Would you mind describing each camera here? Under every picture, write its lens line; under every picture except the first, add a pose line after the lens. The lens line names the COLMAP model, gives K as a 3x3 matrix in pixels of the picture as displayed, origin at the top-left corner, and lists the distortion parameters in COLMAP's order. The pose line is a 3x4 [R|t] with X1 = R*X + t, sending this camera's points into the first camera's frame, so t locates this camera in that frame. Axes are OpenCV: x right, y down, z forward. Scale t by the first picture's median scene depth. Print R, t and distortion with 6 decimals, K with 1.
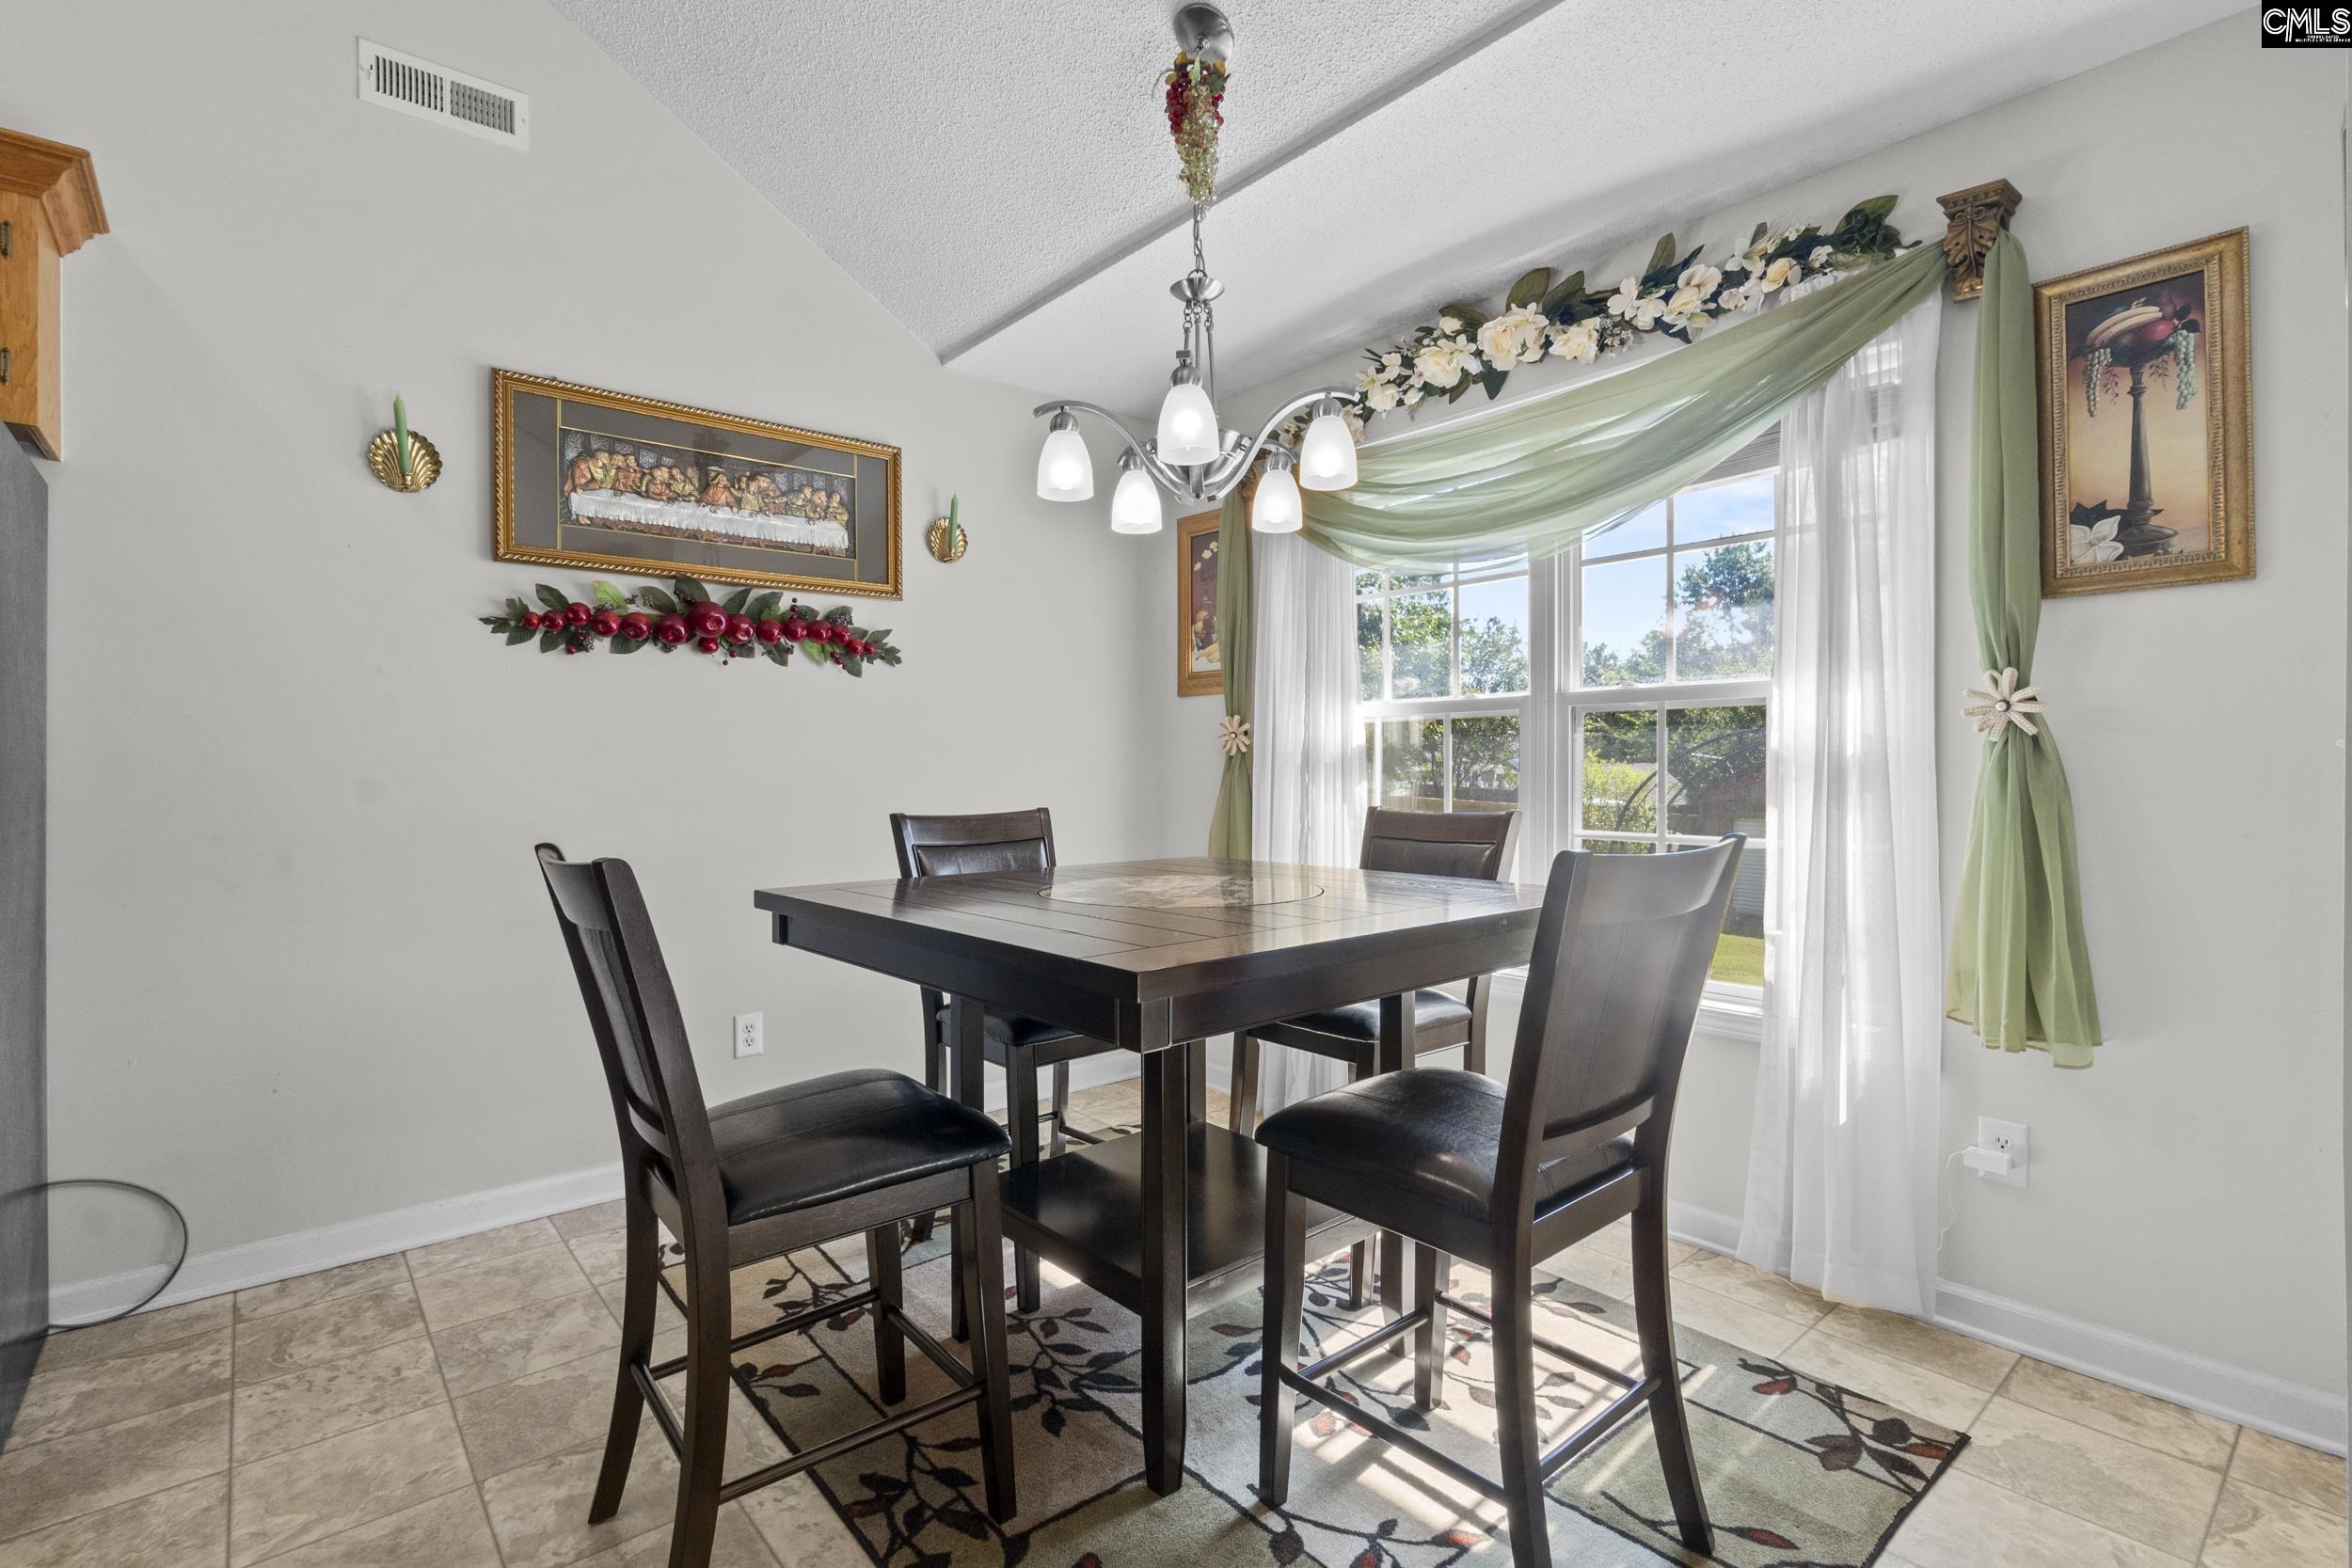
lens RADIAL K [[1083.7, 0, 1175.3], [0, 1083.7, 779.4], [0, 0, 1]] dist [-0.004819, -0.000427]
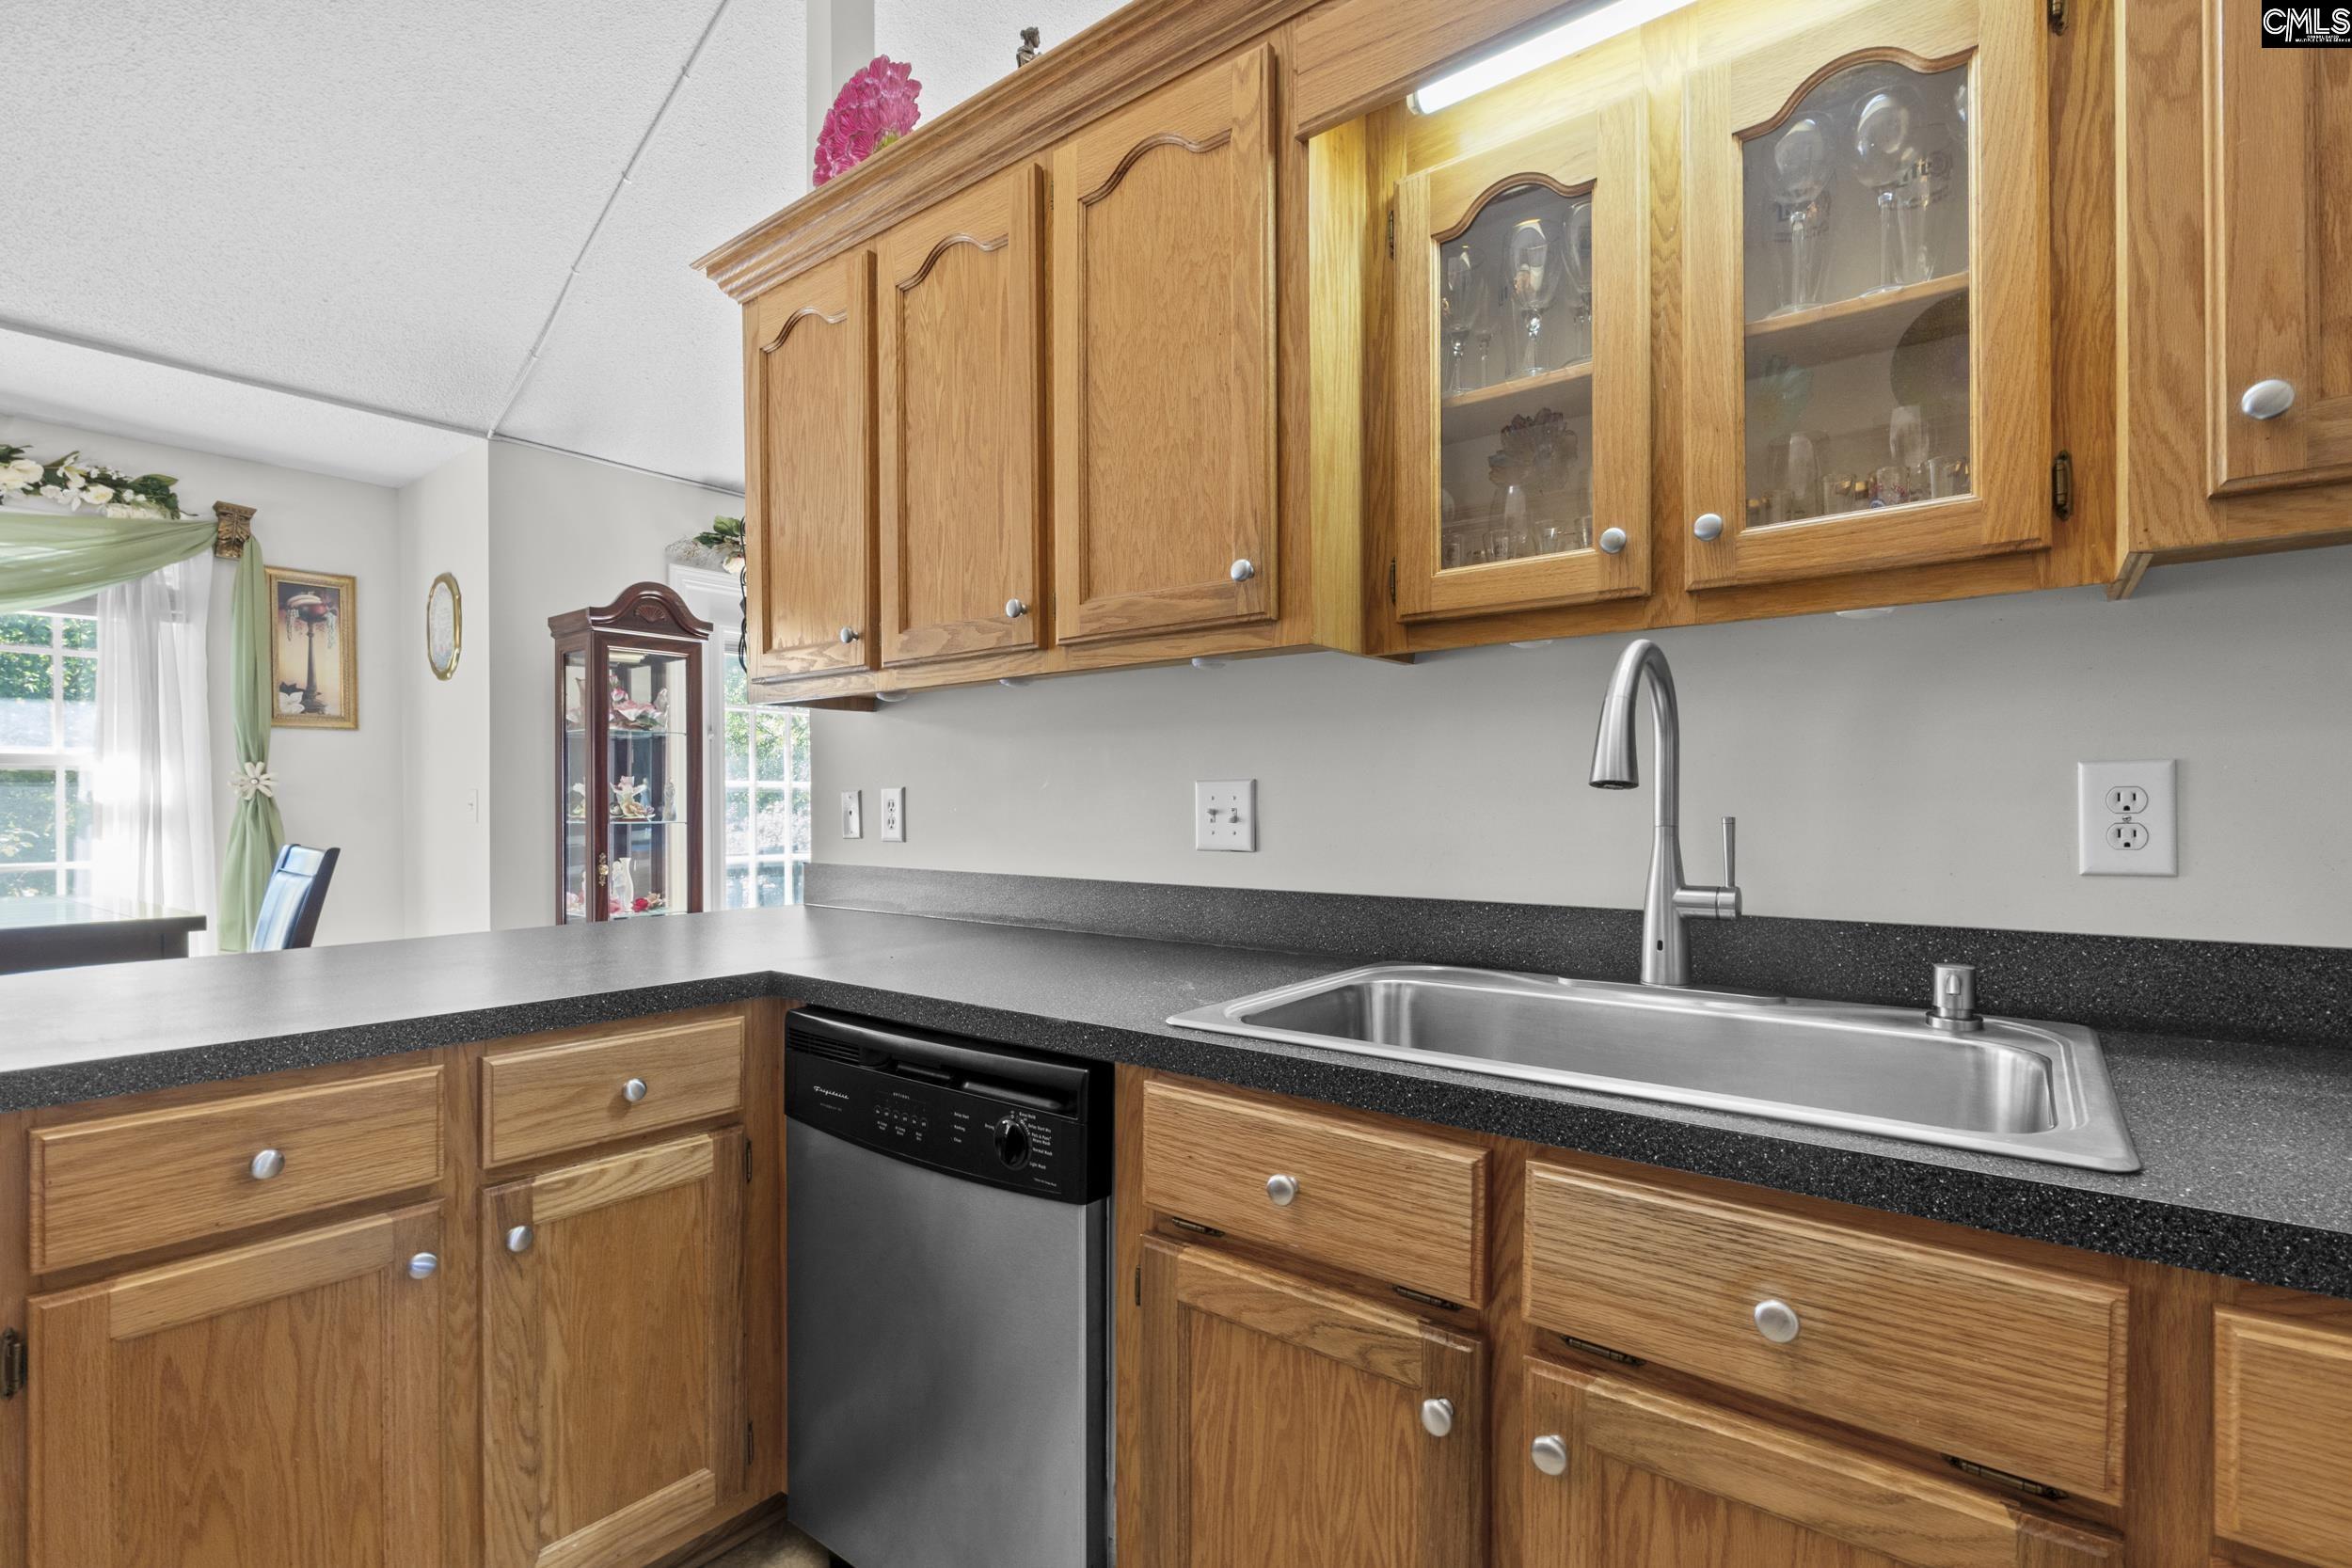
lens RADIAL K [[1083.7, 0, 1175.9], [0, 1083.7, 809.2], [0, 0, 1]] dist [-0.004819, -0.000427]
pose [[-0.197473, 0.001025, 0.980308, -1.353509], [0.018273, 0.999830, 0.002636, 0.006587], [-0.980138, 0.018433, -0.197458, -0.212426]]
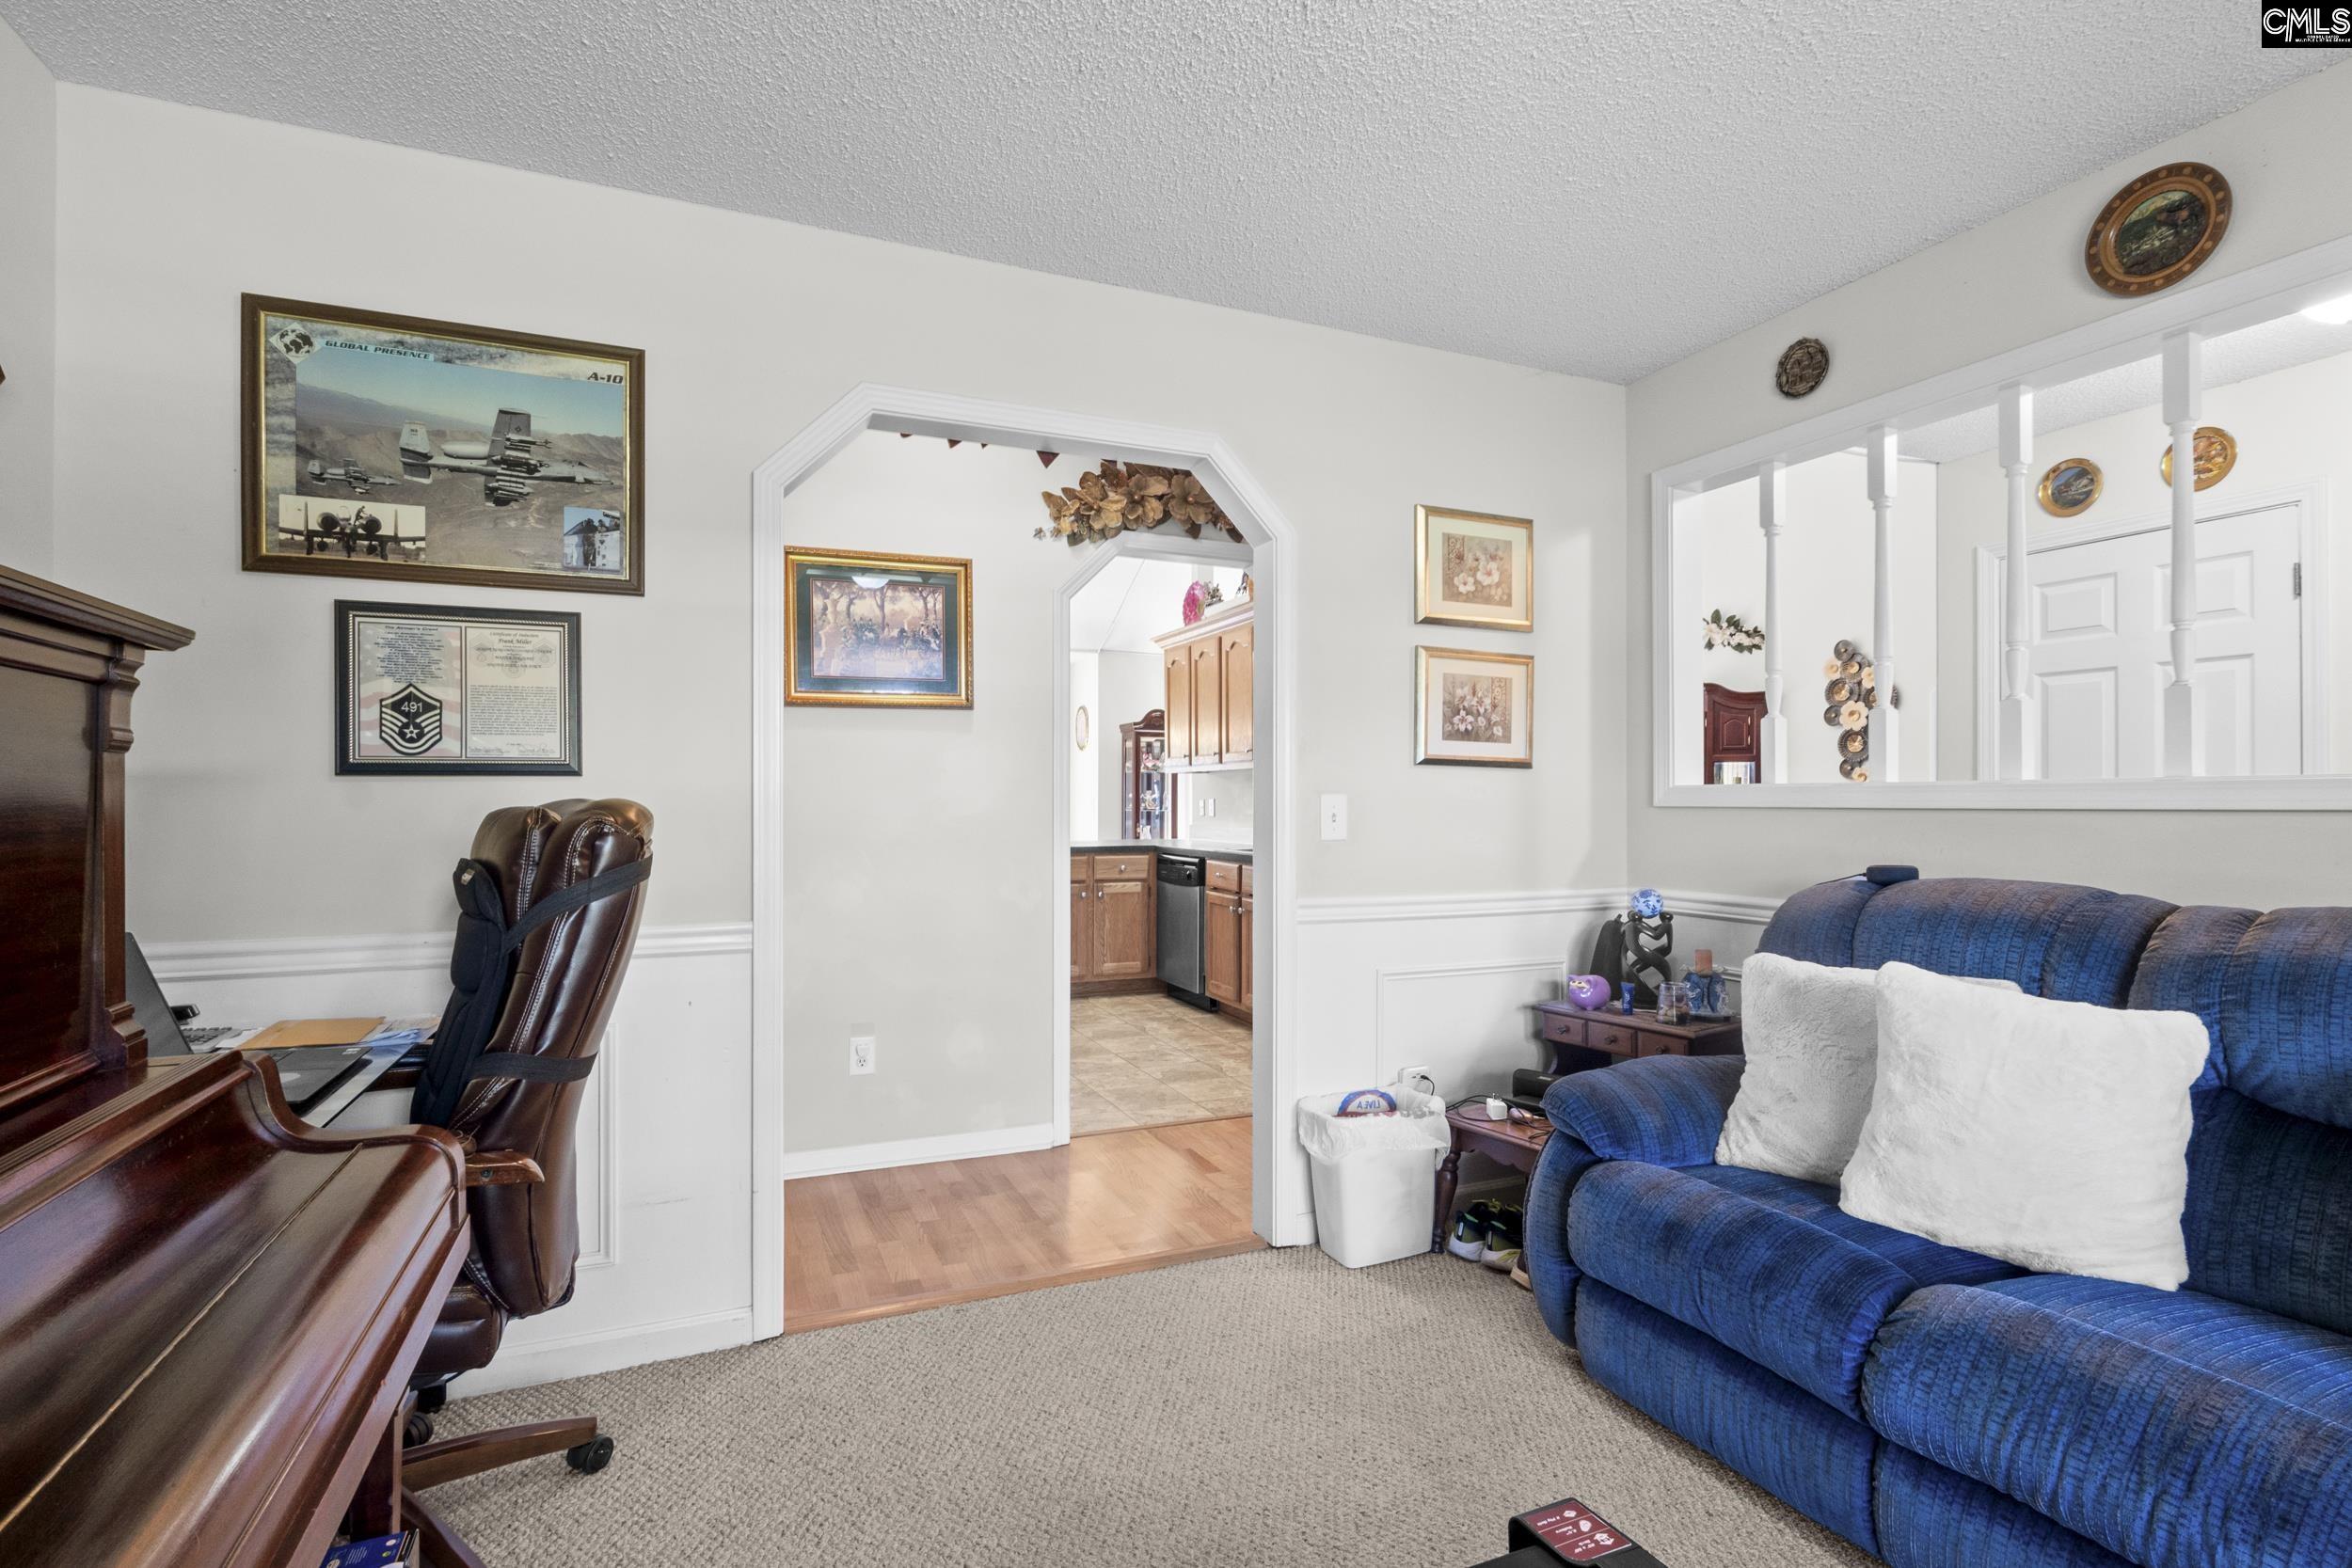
lens RADIAL K [[1083.7, 0, 1178.7], [0, 1083.7, 792.3], [0, 0, 1]] dist [-0.004819, -0.000427]
pose [[0.290303, 0.015451, 0.956810, -3.340128], [0.009051, 0.999781, -0.018891, 0.025202], [-0.956892, 0.014144, 0.290100, -0.986708]]
